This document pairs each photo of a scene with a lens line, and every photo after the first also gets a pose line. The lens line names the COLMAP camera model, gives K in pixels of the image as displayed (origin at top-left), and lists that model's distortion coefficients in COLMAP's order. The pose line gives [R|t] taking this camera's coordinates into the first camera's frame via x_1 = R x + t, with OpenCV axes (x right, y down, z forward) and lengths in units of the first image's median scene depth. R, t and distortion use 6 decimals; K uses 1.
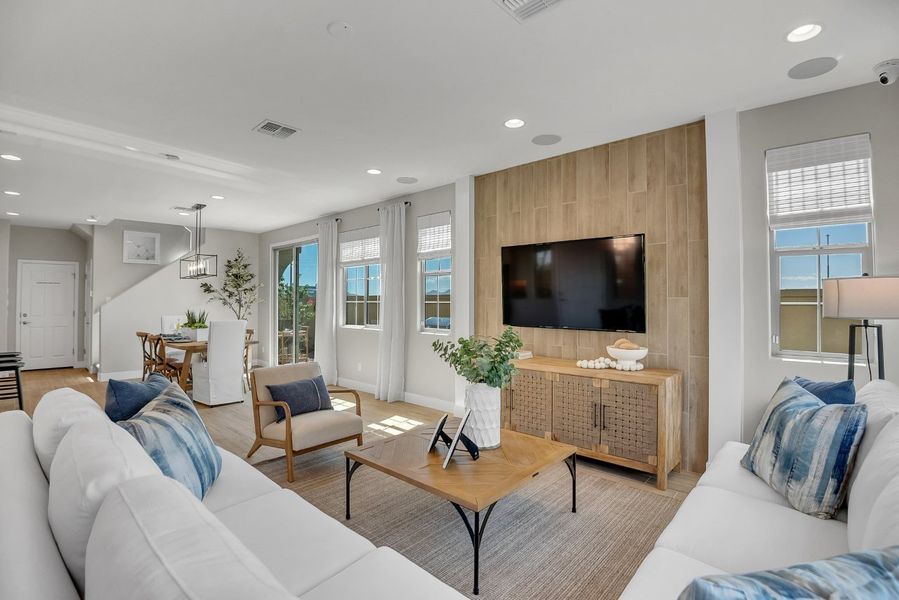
lens RADIAL K [[406.7, 0, 450.5], [0, 406.7, 293.5], [0, 0, 1]] dist [-0.001020, -0.014592]
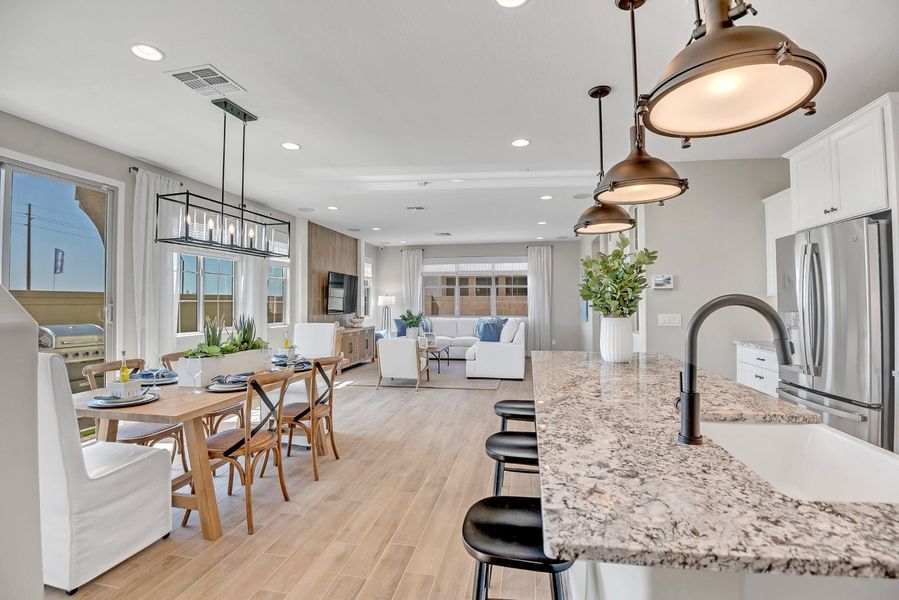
lens RADIAL K [[421.1, 0, 455.2], [0, 421.1, 294.0], [0, 0, 1]] dist [-0.024102, -0.009695]
pose [[-0.523192, 0.018707, 0.852010, -1.379069], [-0.011960, 0.999499, -0.029290, 0.027713], [-0.852131, -0.025514, -0.522706, 1.188286]]
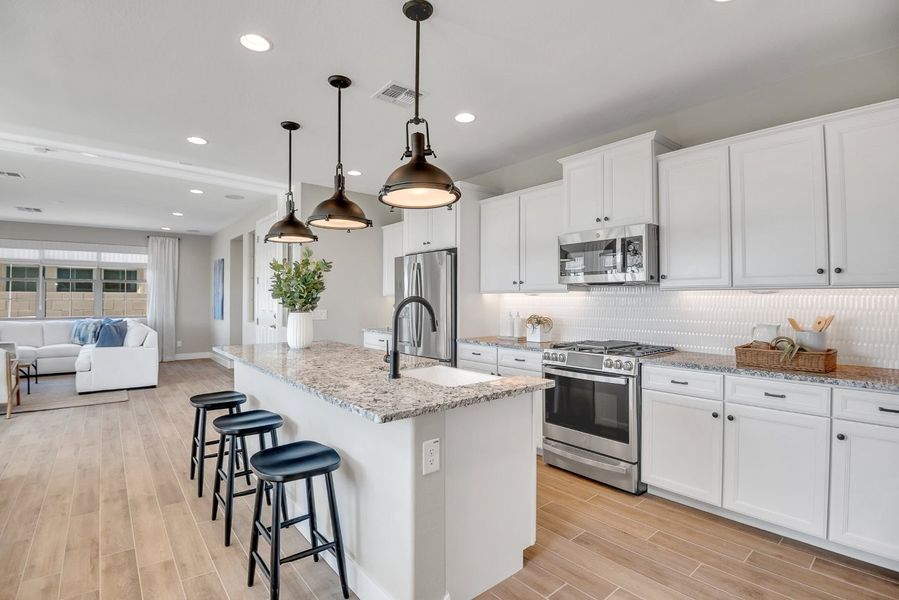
lens RADIAL K [[421.1, 0, 455.2], [0, 421.1, 294.0], [0, 0, 1]] dist [-0.024102, -0.009695]
pose [[-0.989139, 0.004486, 0.146913, -1.370129], [-0.000027, 0.999529, -0.030702, 0.030651], [-0.146982, -0.030373, -0.988673, 1.356332]]
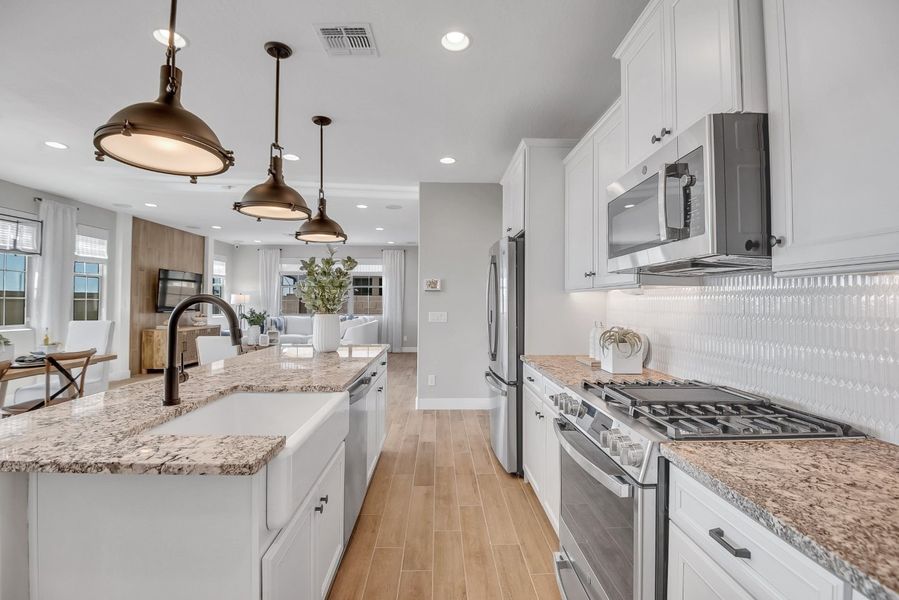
lens RADIAL K [[406.7, 0, 450.5], [0, 406.7, 293.5], [0, 0, 1]] dist [-0.001020, -0.014592]
pose [[-0.687006, 0.013525, 0.726526, -1.603798], [-0.015866, 0.999309, -0.033606, 0.026242], [-0.726478, -0.034614, -0.686317, 1.017809]]
